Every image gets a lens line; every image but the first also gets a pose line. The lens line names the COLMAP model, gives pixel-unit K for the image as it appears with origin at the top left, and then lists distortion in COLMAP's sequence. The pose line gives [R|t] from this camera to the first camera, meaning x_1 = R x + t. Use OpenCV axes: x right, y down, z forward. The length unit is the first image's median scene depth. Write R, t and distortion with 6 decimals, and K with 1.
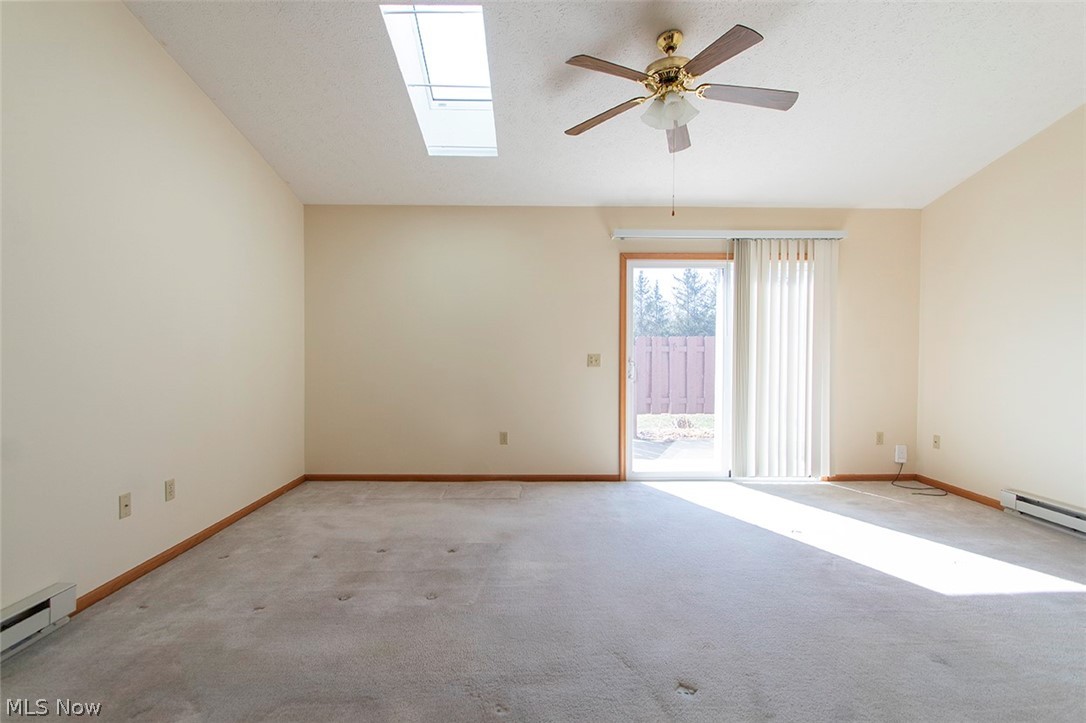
lens RADIAL K [[499.3, 0, 530.6], [0, 499.3, 360.2], [0, 0, 1]] dist [-0.002224, 0.000441]
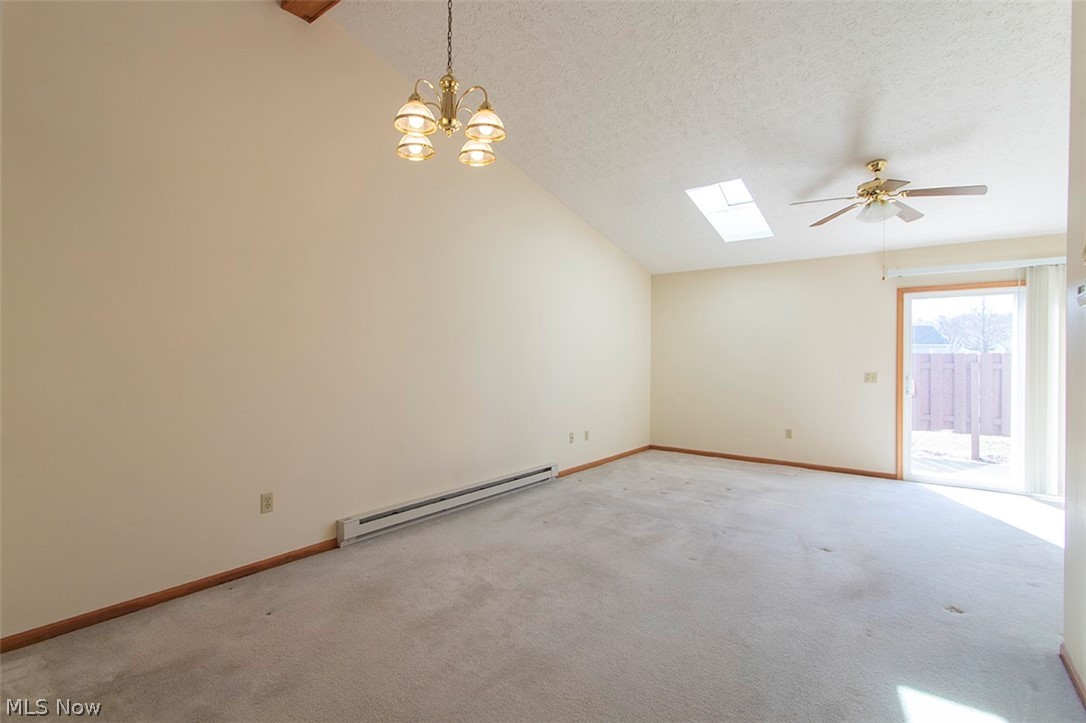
lens RADIAL K [[499.3, 0, 530.6], [0, 499.3, 360.2], [0, 0, 1]] dist [-0.002224, 0.000441]
pose [[0.778584, 0.004409, -0.627525, 0.250052], [-0.016203, 0.999783, -0.013078, -0.012603], [0.627331, 0.020350, 0.778487, -0.486150]]
